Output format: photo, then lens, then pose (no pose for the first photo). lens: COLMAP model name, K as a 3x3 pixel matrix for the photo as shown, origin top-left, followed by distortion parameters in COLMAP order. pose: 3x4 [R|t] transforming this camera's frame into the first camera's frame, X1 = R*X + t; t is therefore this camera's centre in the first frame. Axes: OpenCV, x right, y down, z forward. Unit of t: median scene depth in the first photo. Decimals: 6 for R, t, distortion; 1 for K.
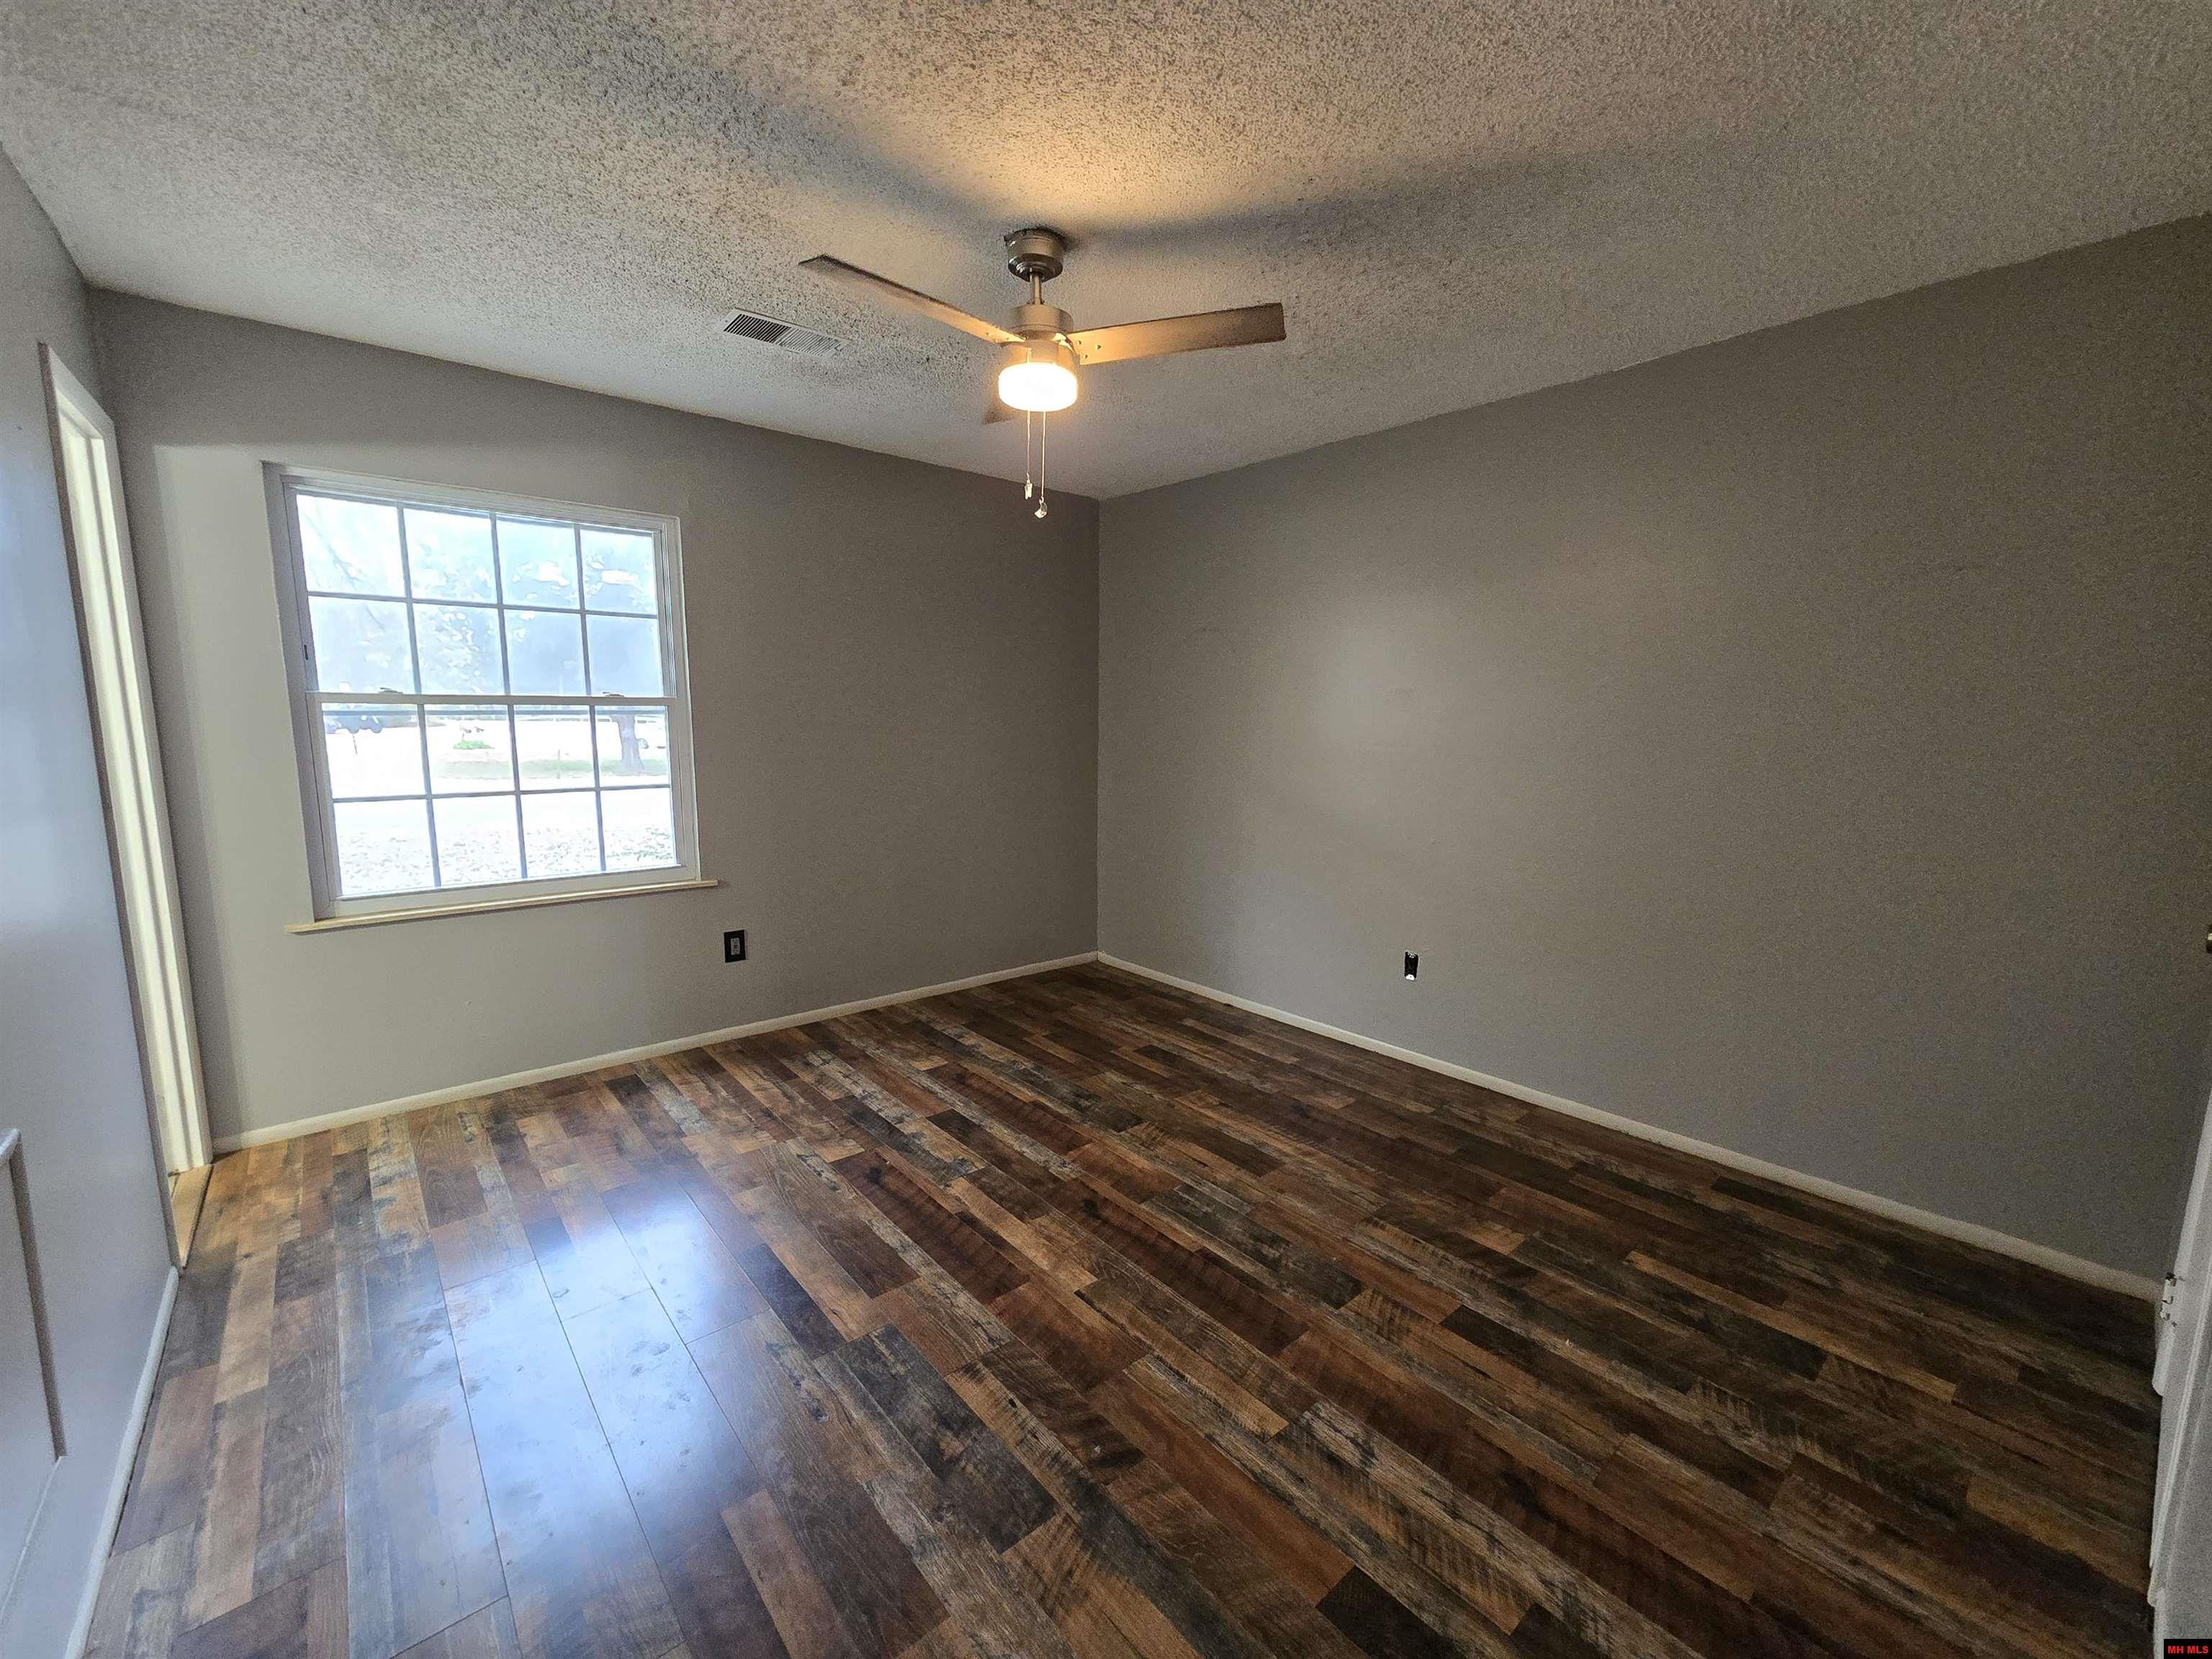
lens RADIAL K [[904.2, 0, 1094.0], [0, 904.2, 823.6], [0, 0, 1]] dist [0.000128, 0.000234]
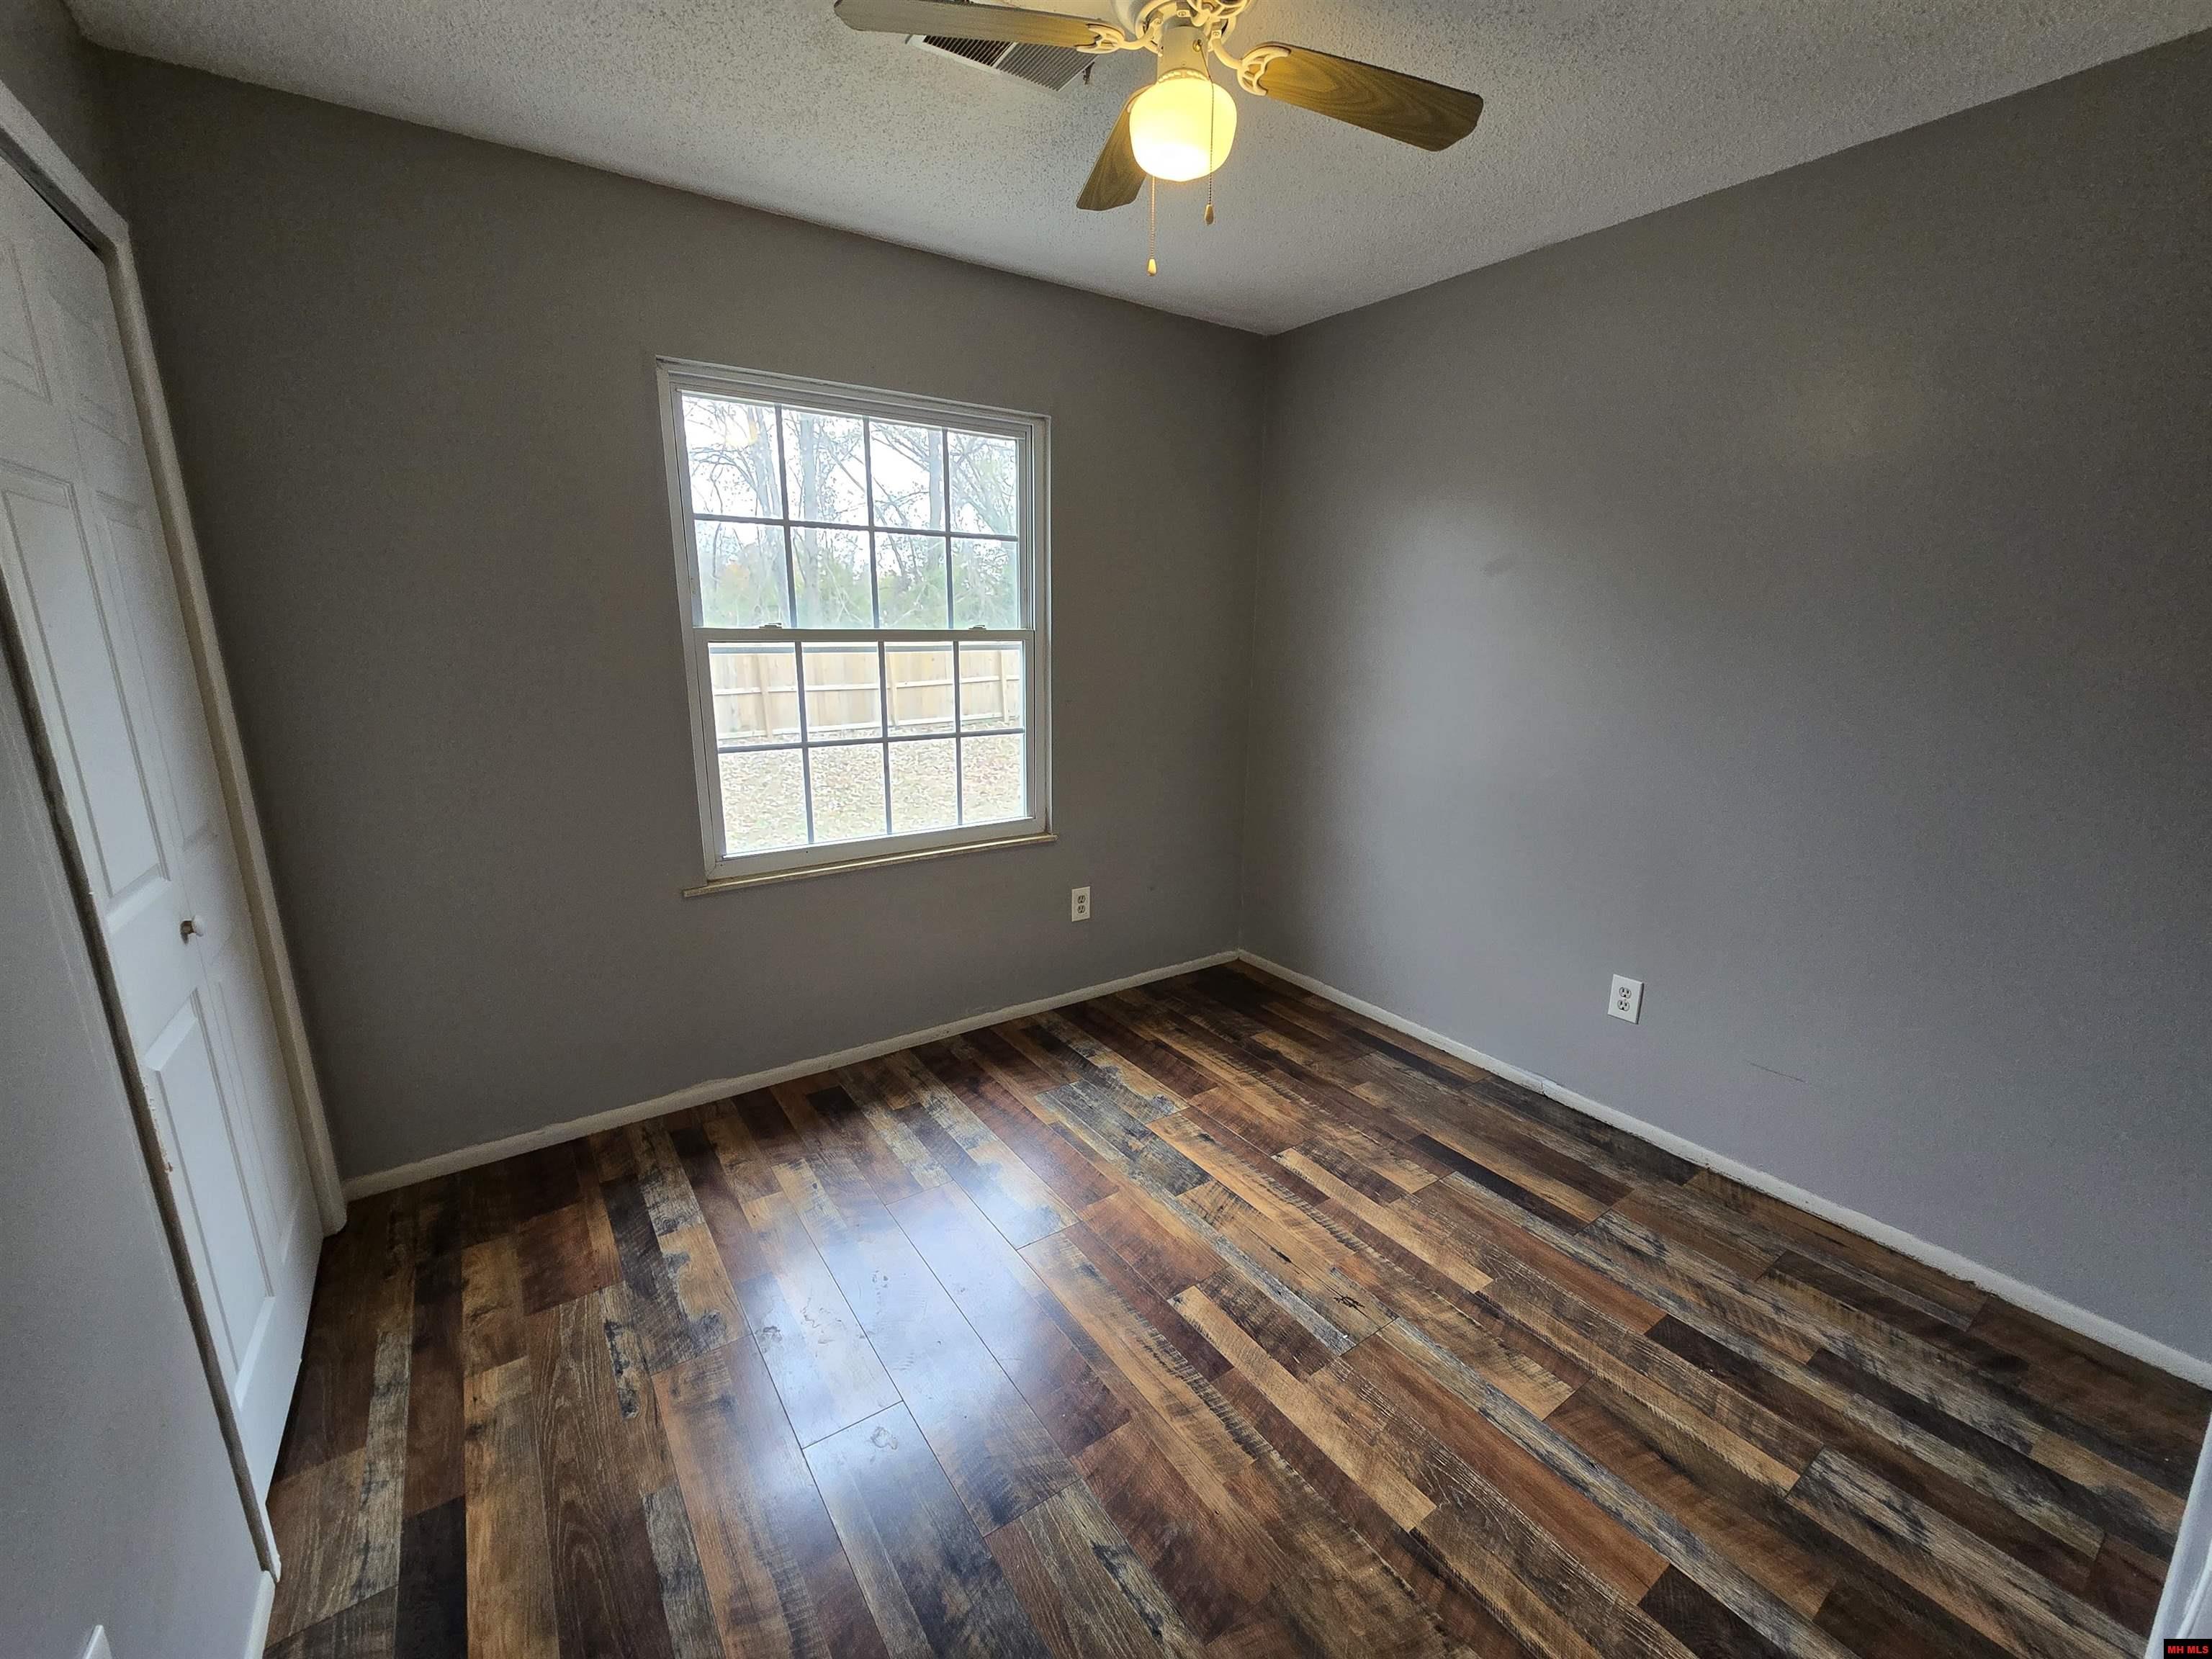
lens RADIAL K [[900.1, 0, 1106.1], [0, 900.1, 855.5], [0, 0, 1]] dist [0.018989, 0.003475]
pose [[0.996094, 0.013055, -0.087328, -0.321735], [-0.003896, 0.994545, 0.104237, -0.013567], [0.088213, -0.103490, 0.990711, 0.111678]]
